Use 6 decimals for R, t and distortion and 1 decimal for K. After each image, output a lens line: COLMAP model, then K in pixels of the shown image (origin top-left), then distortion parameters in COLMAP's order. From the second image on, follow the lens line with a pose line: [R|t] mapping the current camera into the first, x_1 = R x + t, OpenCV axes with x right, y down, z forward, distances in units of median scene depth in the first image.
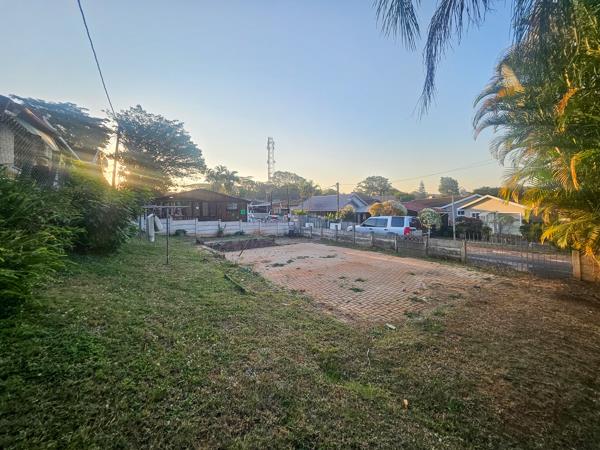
lens RADIAL K [[254.6, 0, 302.6], [0, 254.6, 223.1], [0, 0, 1]] dist [-0.001223, 0.000062]
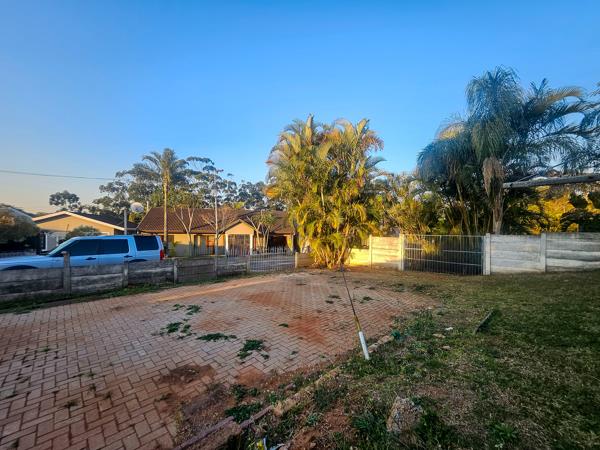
lens RADIAL K [[243.9, 0, 304.4], [0, 243.9, 231.0], [0, 0, 1]] dist [-0.002343, -0.000206]
pose [[-0.204671, 0.016815, 0.978686, -0.294310], [0.039420, 0.999183, -0.008923, -0.011839], [-0.978037, 0.036753, -0.205167, 0.564255]]
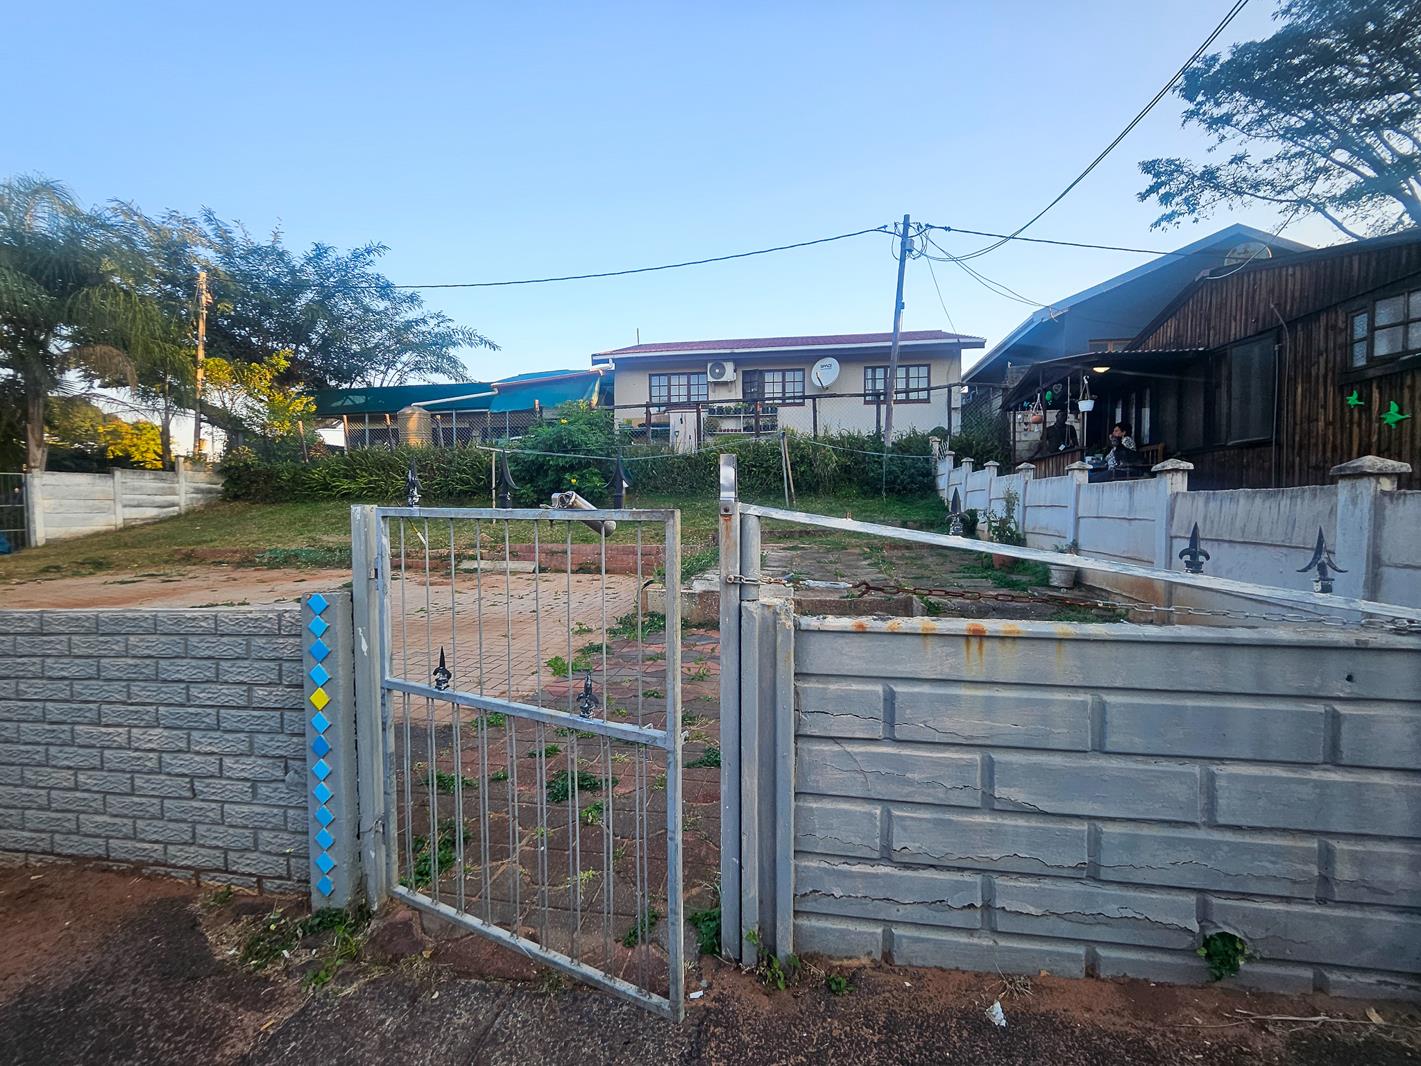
lens RADIAL K [[603.1, 0, 716.7], [0, 603.1, 528.4], [0, 0, 1]] dist [-0.001223, 0.000062]
pose [[-0.688132, 0.055932, -0.723426, 0.112254], [-0.017080, 0.995500, 0.093214, -0.005374], [0.725384, 0.076499, -0.684080, 1.133049]]
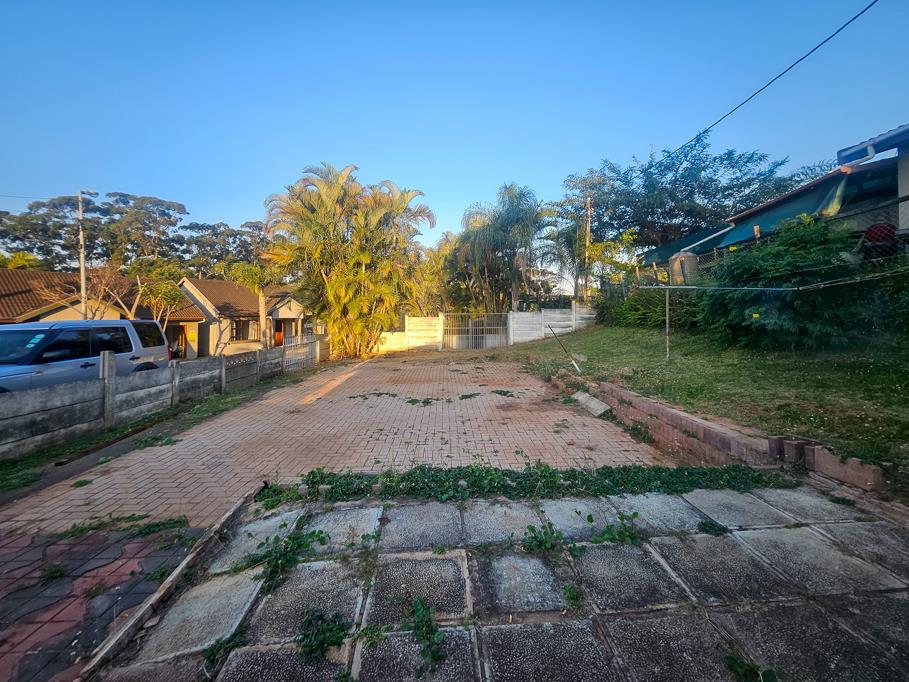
lens RADIAL K [[371.5, 0, 459.8], [0, 371.5, 308.1], [0, 0, 1]] dist [-0.004657, 0.000115]
pose [[-0.849446, 0.039592, 0.526187, -0.259655], [0.051963, 0.998611, 0.008748, -0.019008], [-0.525110, 0.034773, -0.850324, 0.975962]]
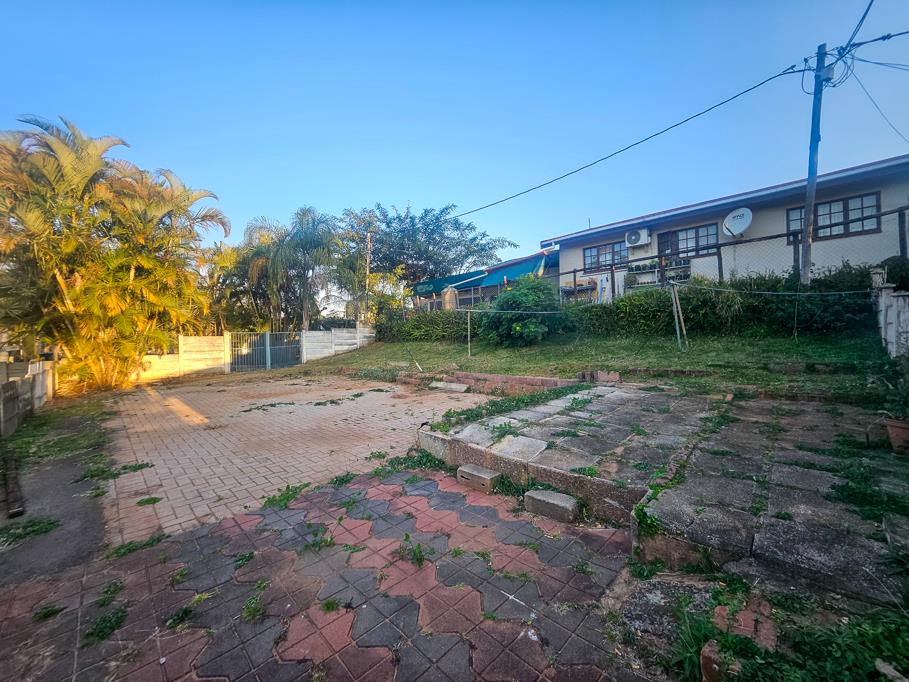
lens RADIAL K [[360.8, 0, 456.7], [0, 360.8, 338.0], [0, 0, 1]] dist [-0.002193, -0.000060]
pose [[-0.980458, 0.044392, -0.191655, -0.075404], [0.034384, 0.997881, 0.055234, -0.013805], [0.193701, 0.047564, -0.979907, 1.119055]]
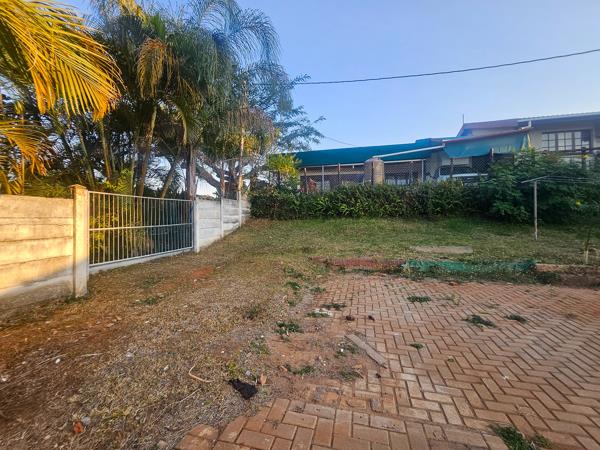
lens RADIAL K [[254.6, 0, 302.6], [0, 254.6, 223.1], [0, 0, 1]] dist [-0.001223, 0.000062]
pose [[-0.735714, 0.048291, -0.675568, 0.301414], [-0.009946, 0.996577, 0.082068, 0.010803], [0.677219, 0.067098, -0.732716, 0.485234]]
